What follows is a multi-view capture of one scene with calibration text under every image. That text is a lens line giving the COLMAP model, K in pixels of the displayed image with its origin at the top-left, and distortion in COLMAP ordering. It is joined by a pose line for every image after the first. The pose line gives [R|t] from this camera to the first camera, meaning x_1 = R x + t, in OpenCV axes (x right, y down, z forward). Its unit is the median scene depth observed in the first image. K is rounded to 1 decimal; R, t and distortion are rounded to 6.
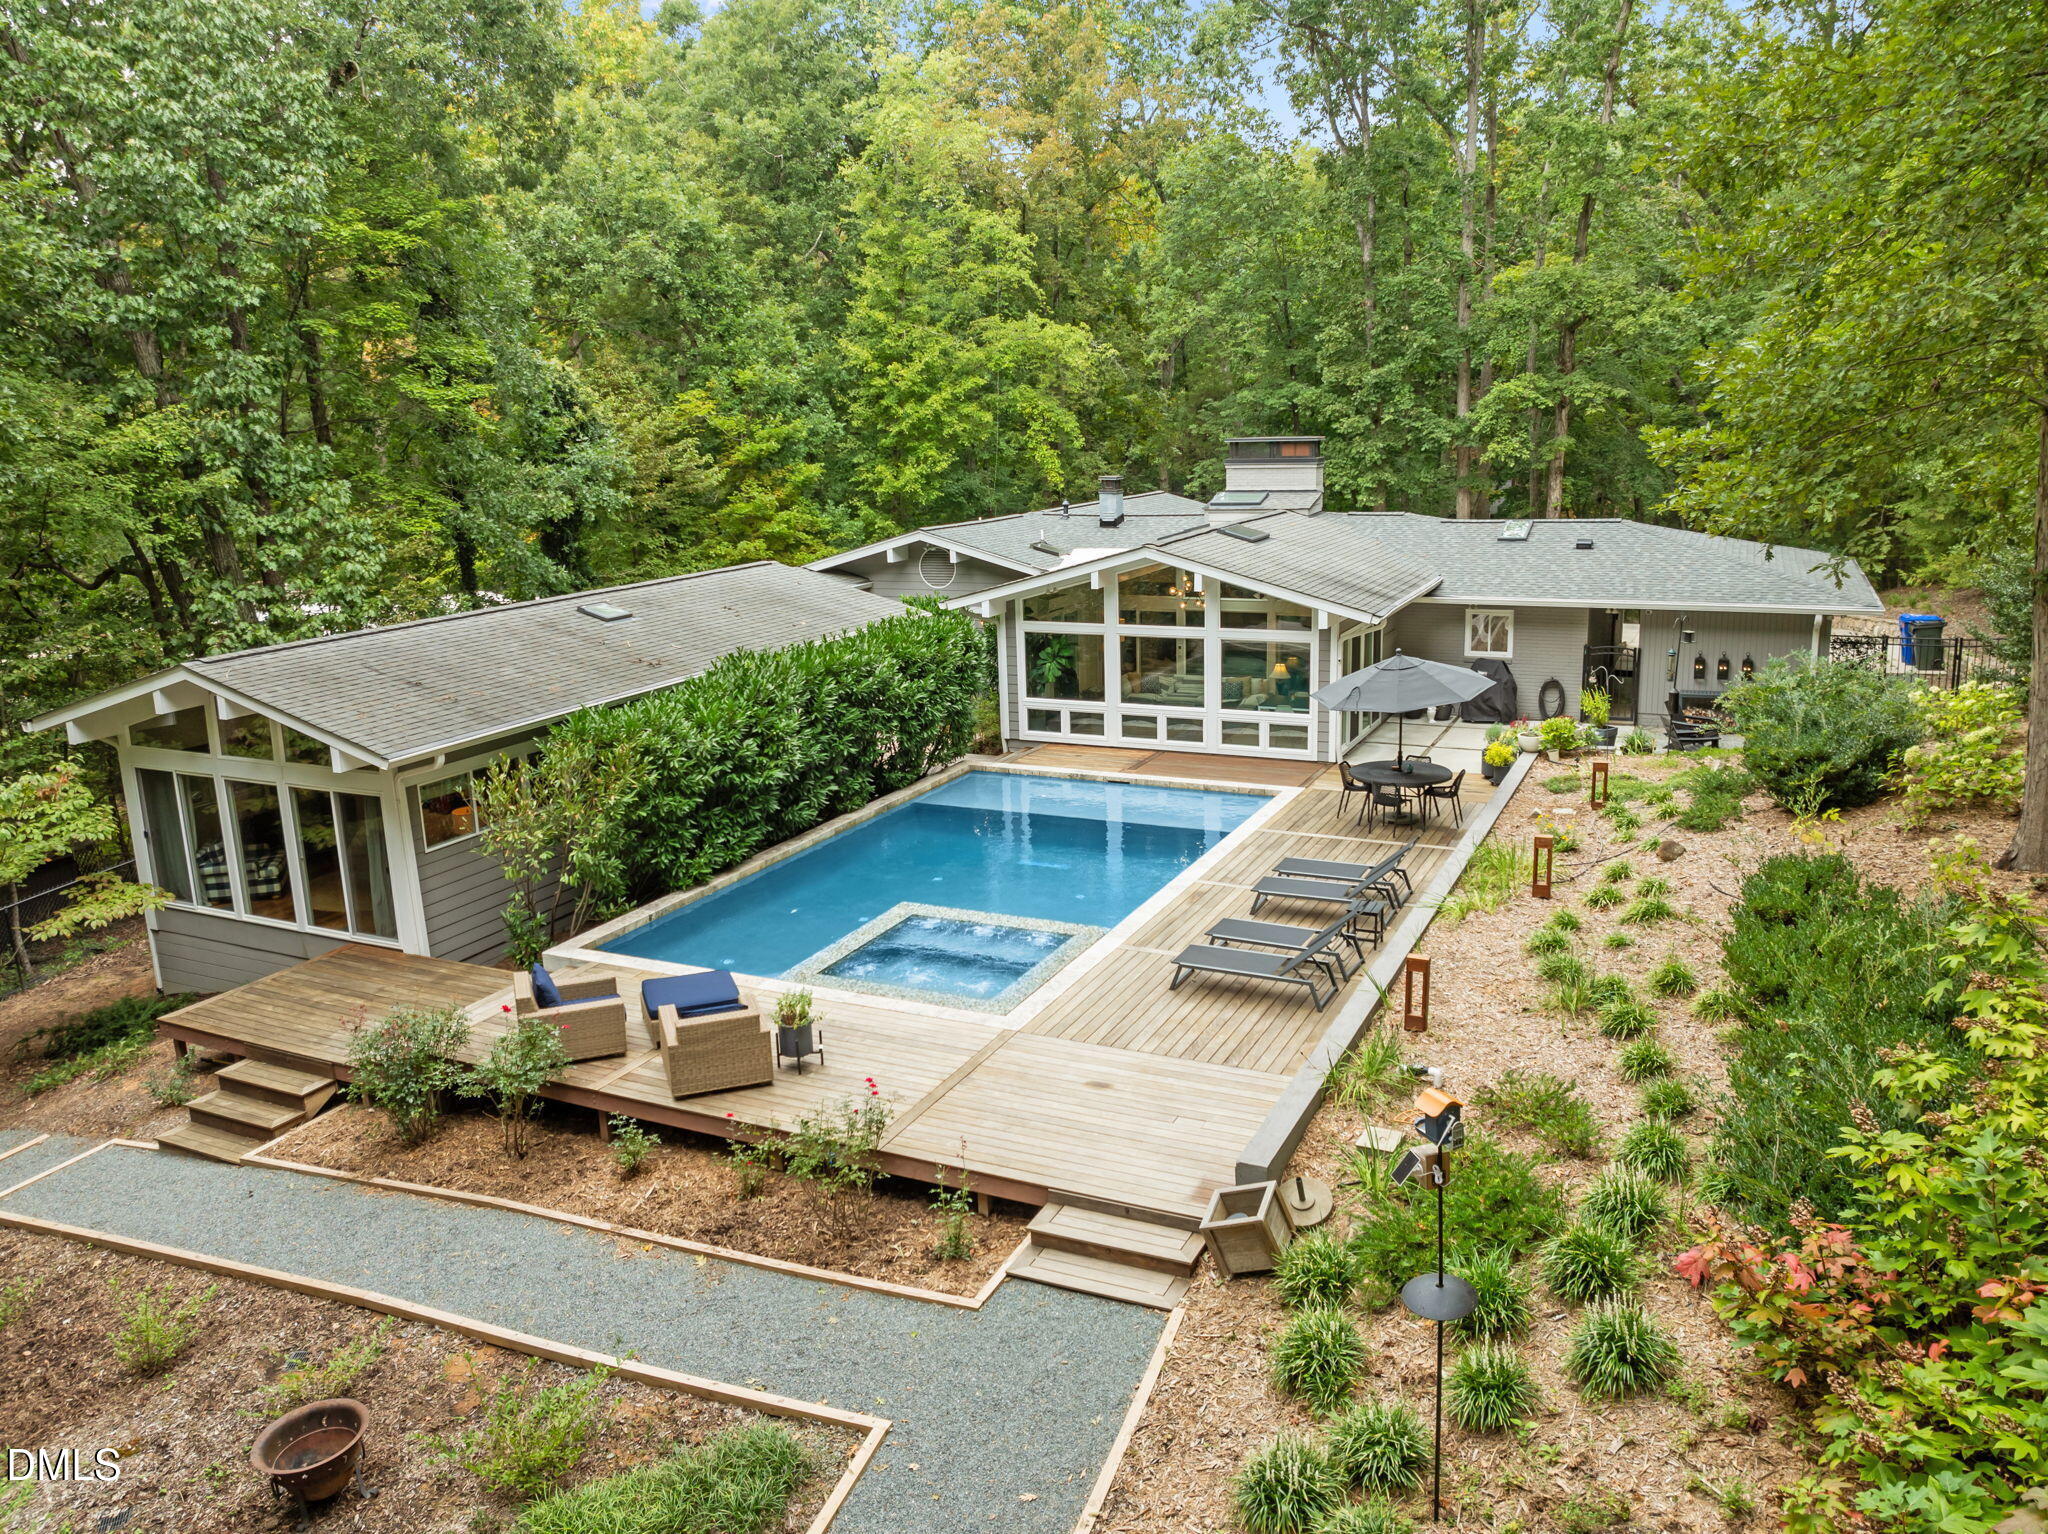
lens RADIAL K [[1505.3, 0, 1055.4], [0, 1505.3, 774.1], [0, 0, 1]] dist [-0.027826, -0.010837]
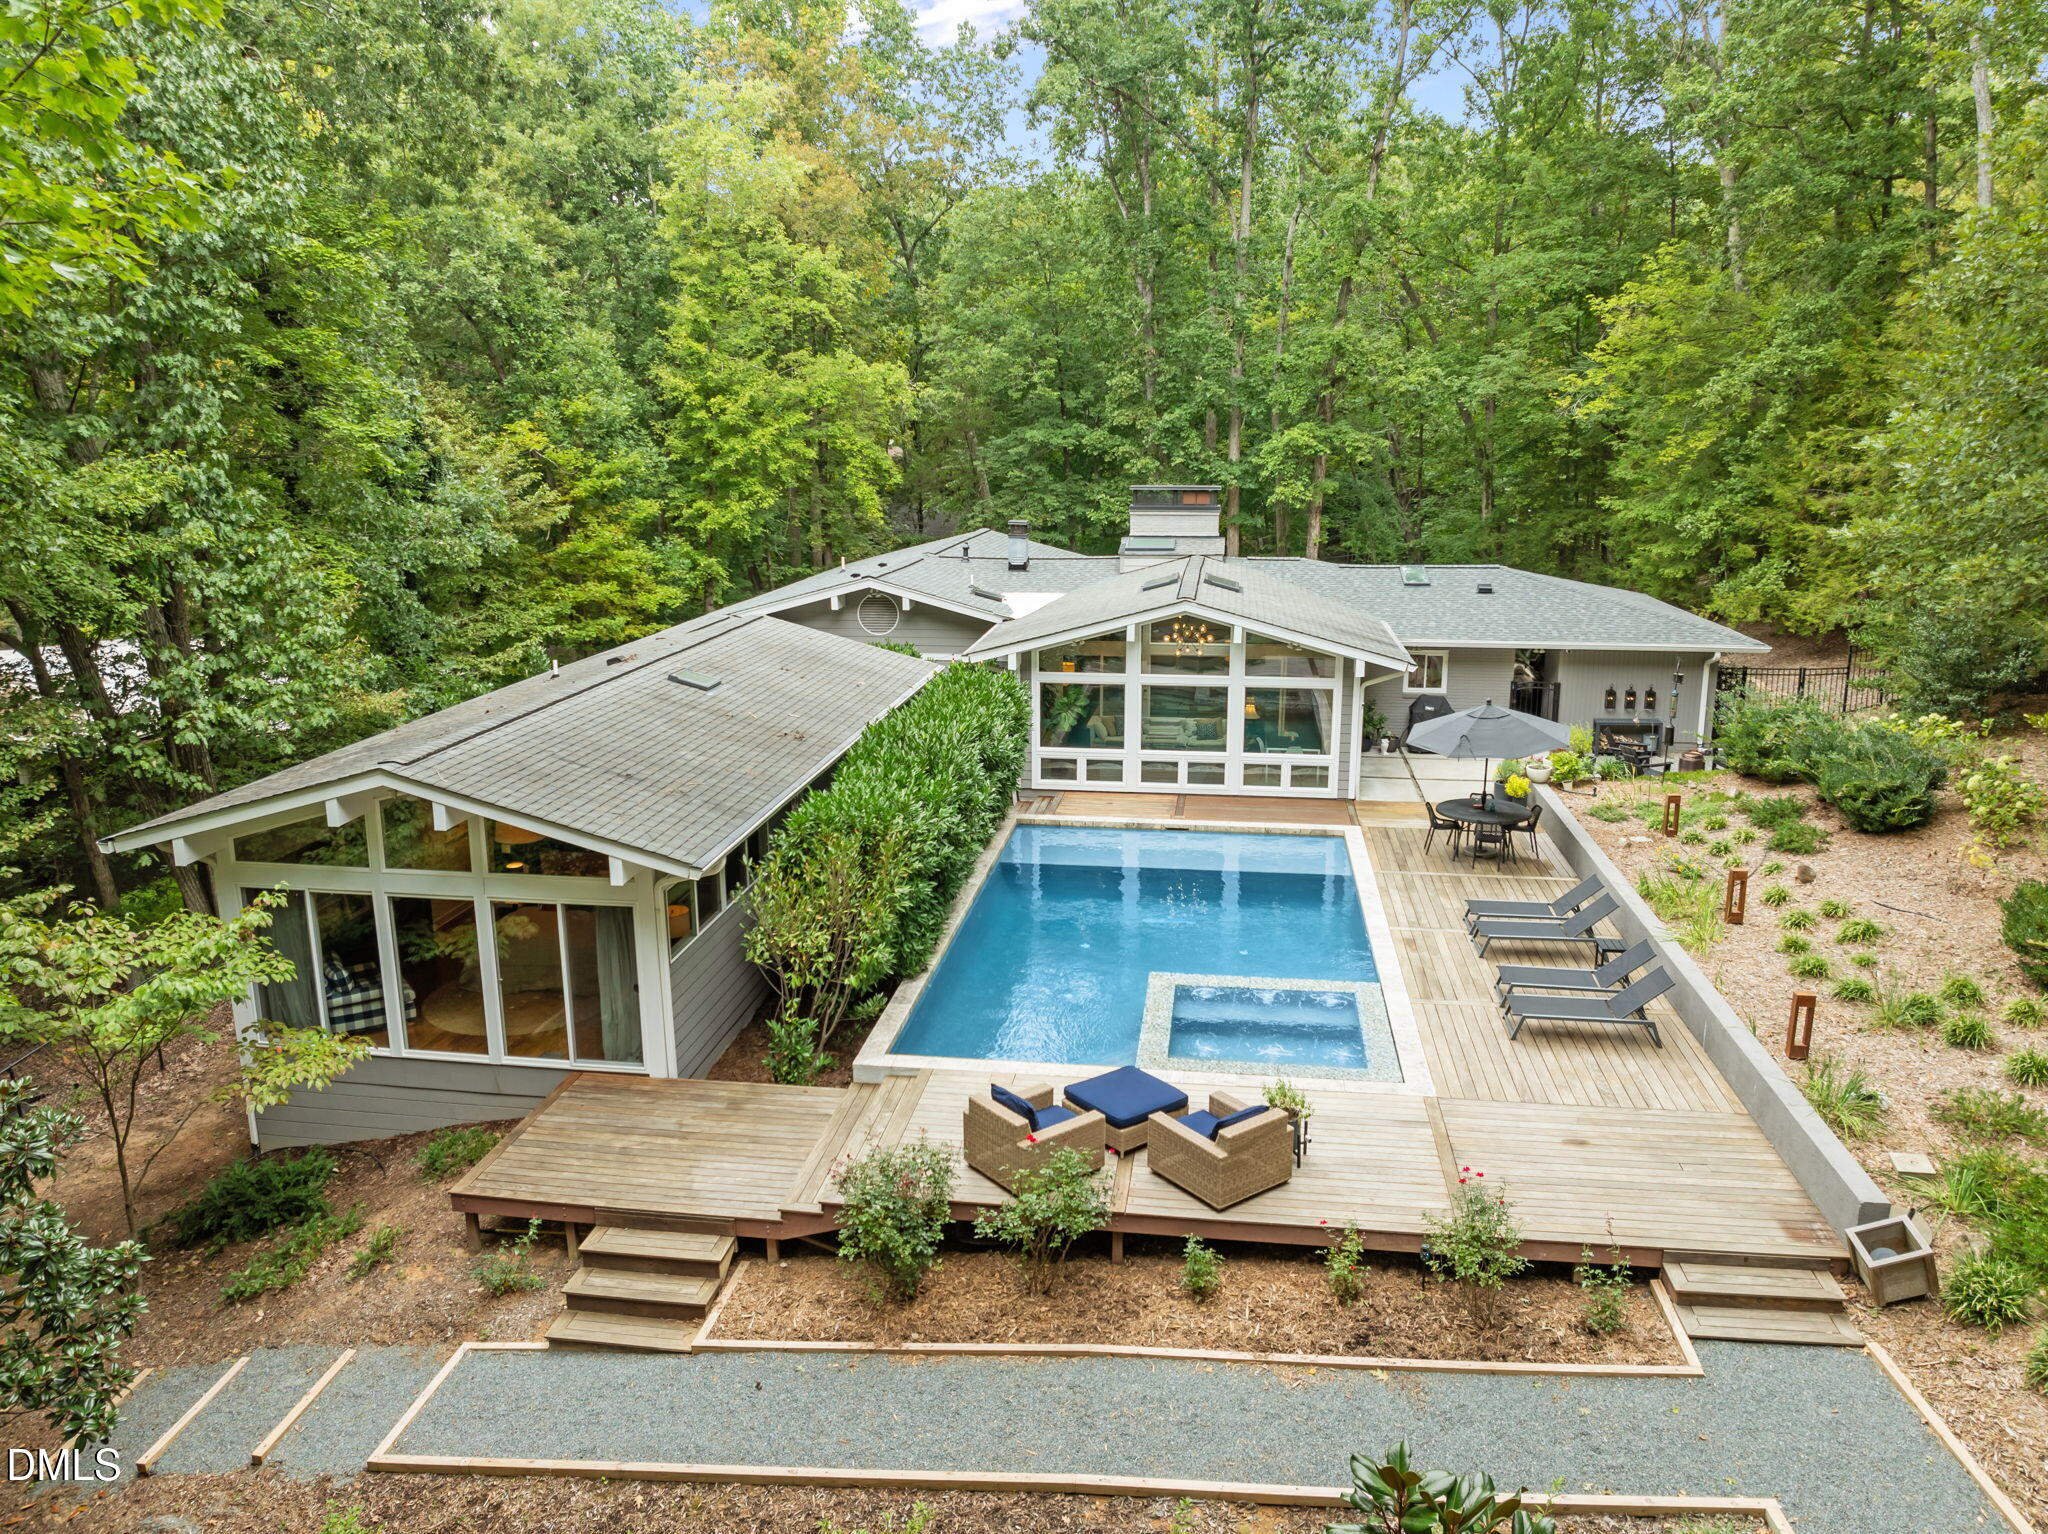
lens RADIAL K [[1458.9, 0, 1012.6], [0, 1458.9, 774.4], [0, 0, 1]] dist [-0.039589, 0.000385]
pose [[0.954517, -0.045629, 0.294643, -0.363088], [0.046053, 0.998924, 0.005503, -0.043329], [-0.294577, 0.008317, 0.955591, 0.078608]]
